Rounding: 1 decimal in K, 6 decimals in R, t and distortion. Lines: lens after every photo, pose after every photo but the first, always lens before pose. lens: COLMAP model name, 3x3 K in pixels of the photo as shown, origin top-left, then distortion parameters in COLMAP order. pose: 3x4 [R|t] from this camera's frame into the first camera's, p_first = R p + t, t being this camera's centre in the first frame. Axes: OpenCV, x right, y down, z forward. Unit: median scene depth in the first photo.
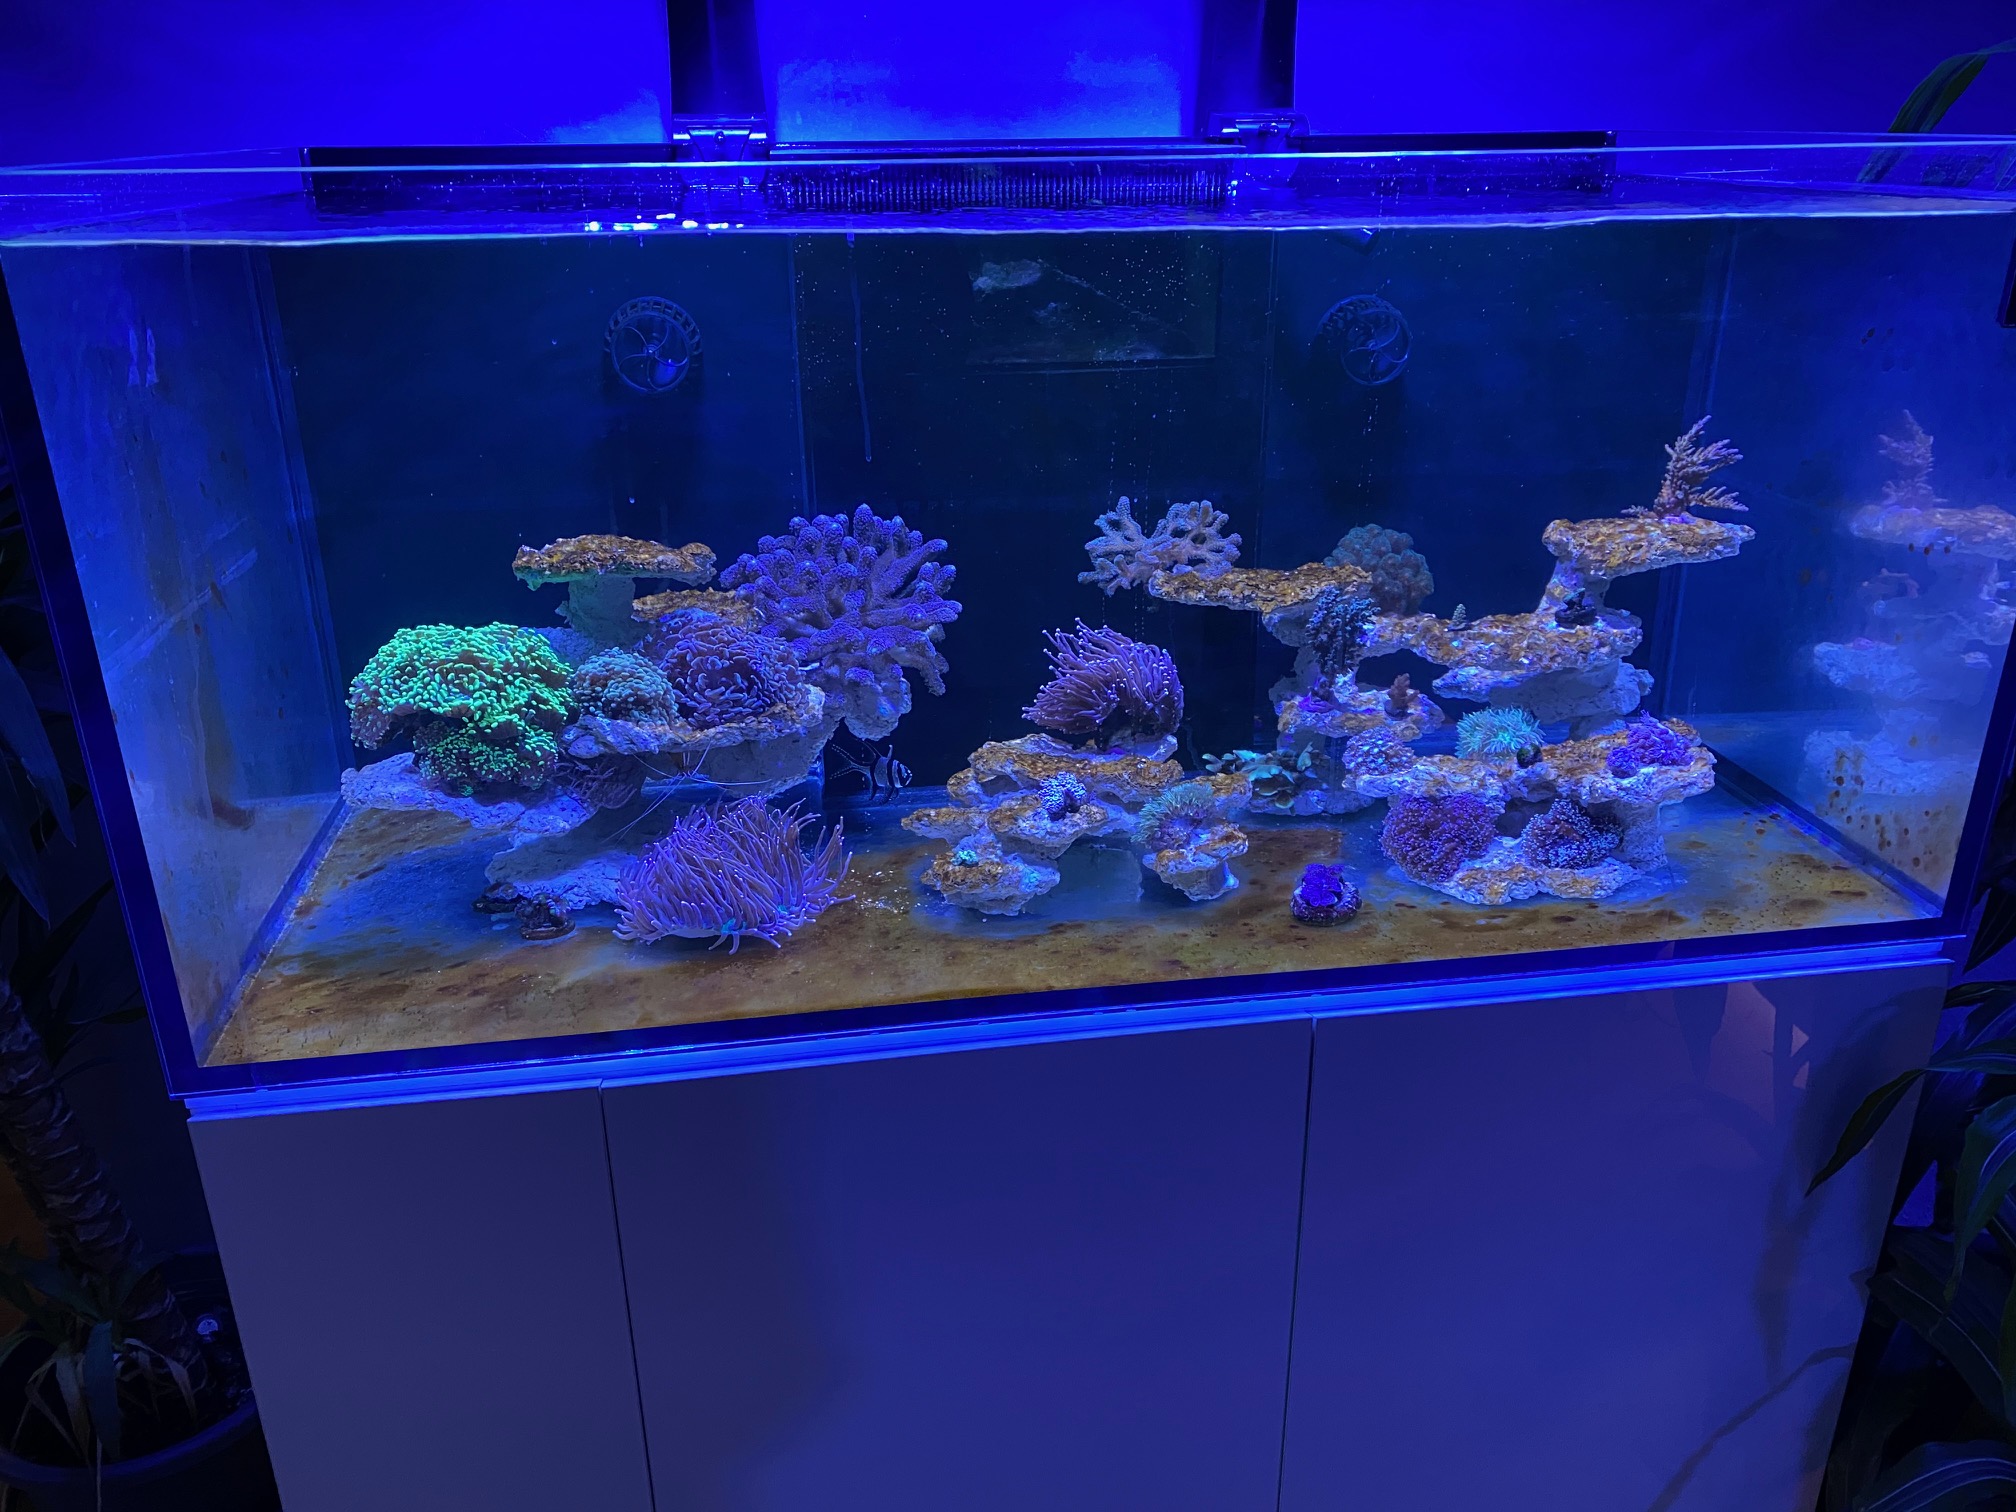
lens RADIAL K [[1473.4, 0, 1026.9], [0, 1473.4, 732.9], [0, 0, 1]] dist [0.001226, -0.018037]
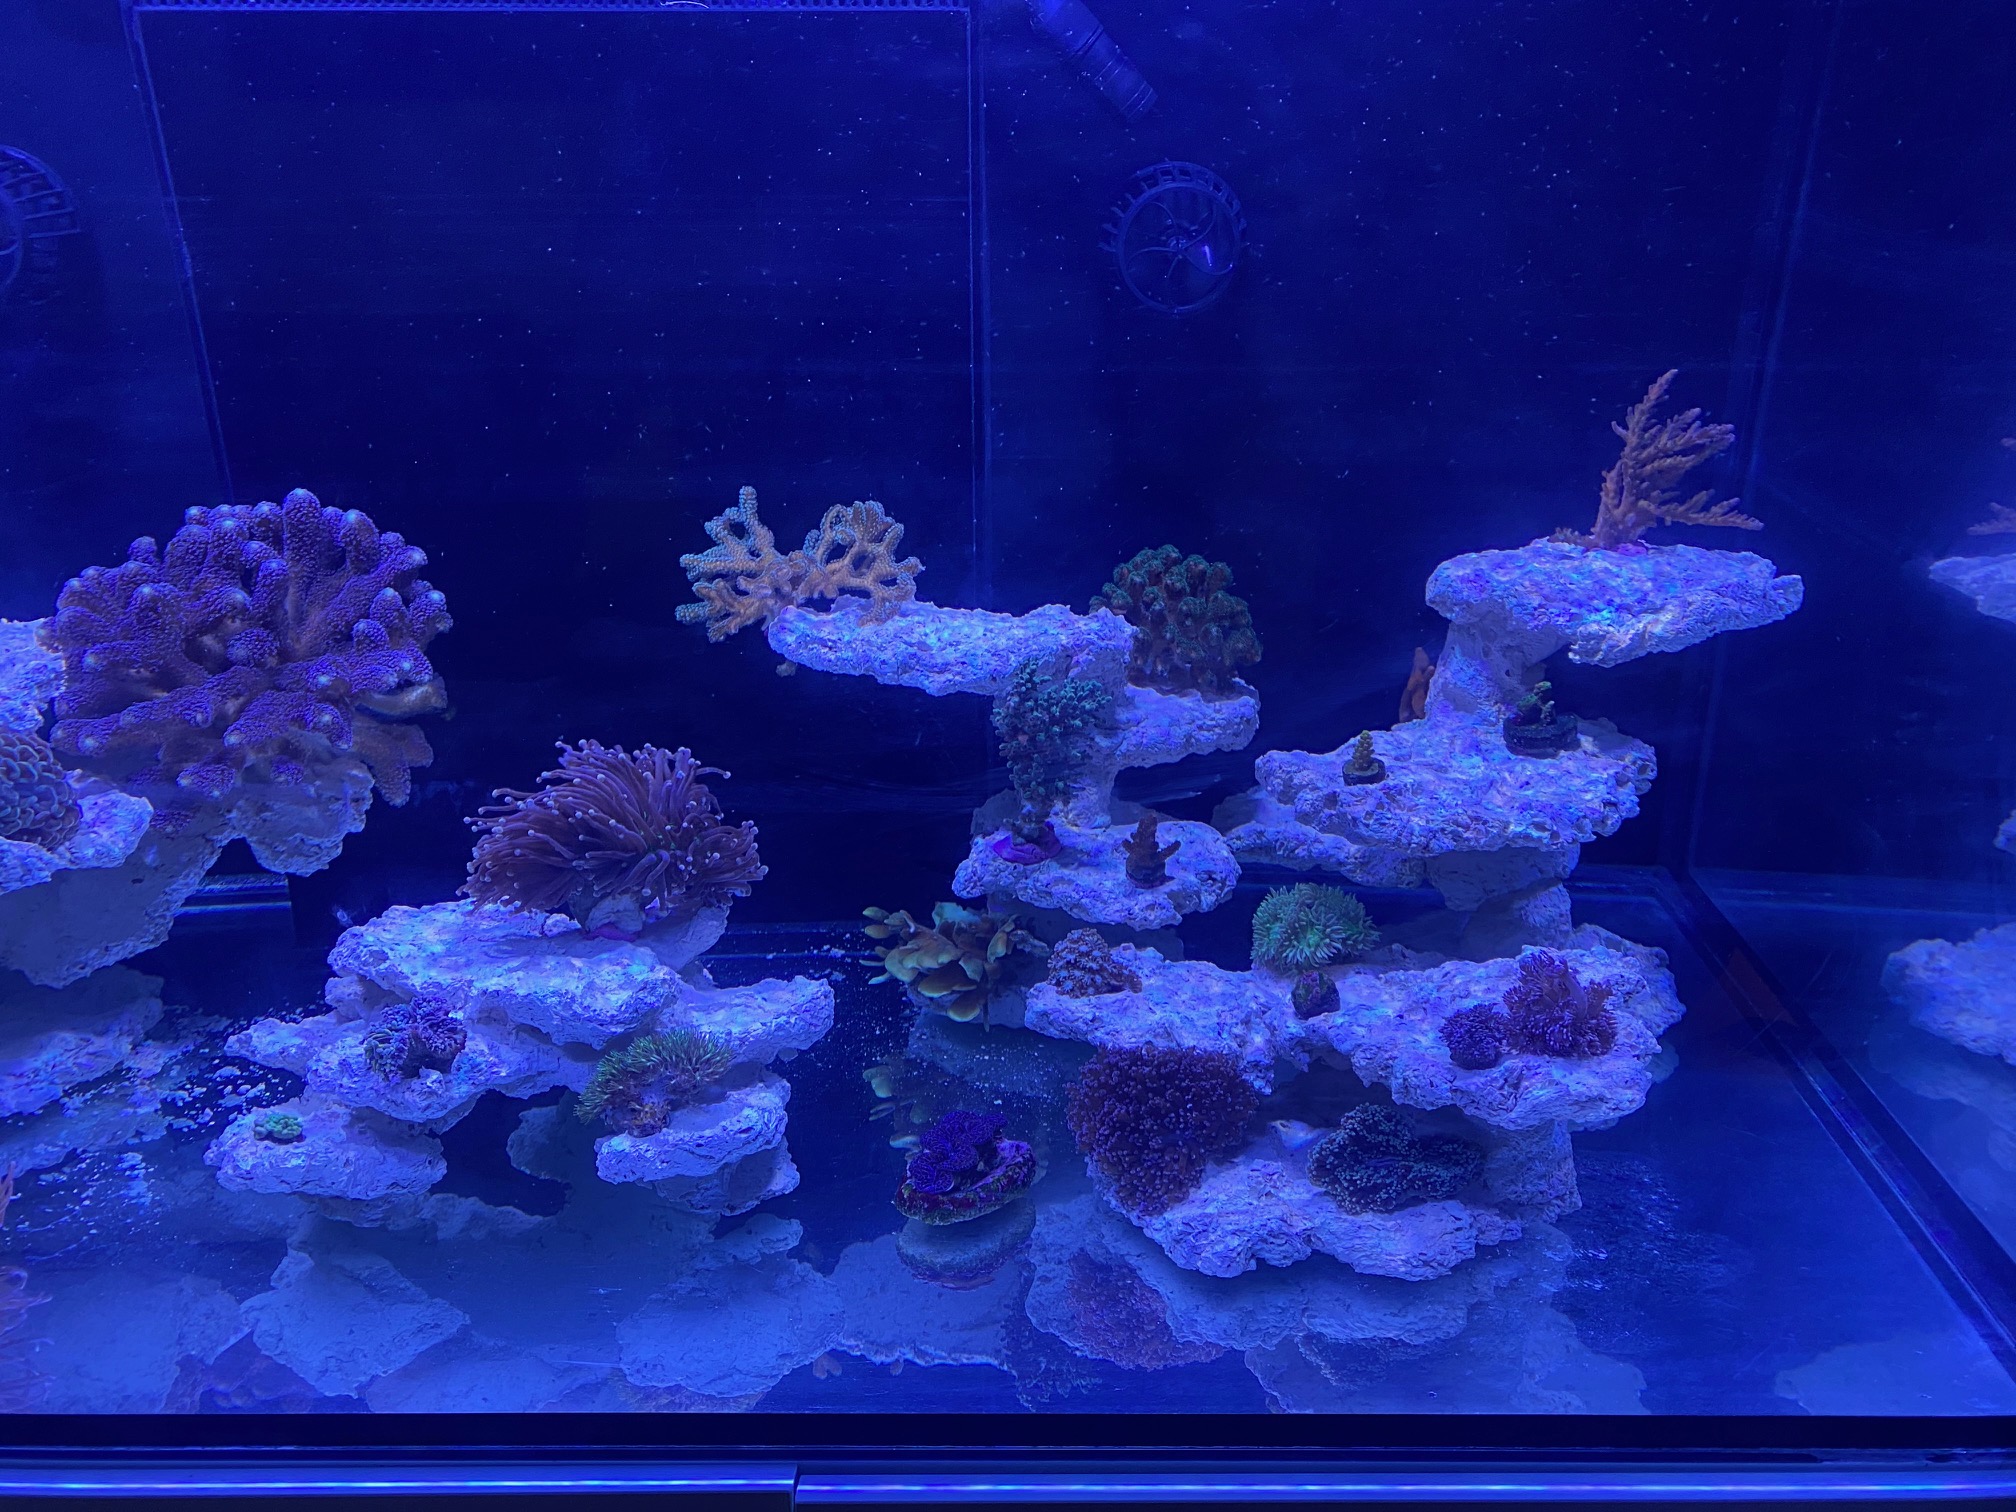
lens RADIAL K [[1571.9, 0, 1003.9], [0, 1571.9, 758.9], [0, 0, 1]] dist [0.058495, -0.028848]
pose [[0.991310, 0.046953, -0.122882, 0.271080], [-0.041279, 0.997979, 0.048321, -0.087760], [0.124902, -0.042829, 0.991244, 0.380635]]
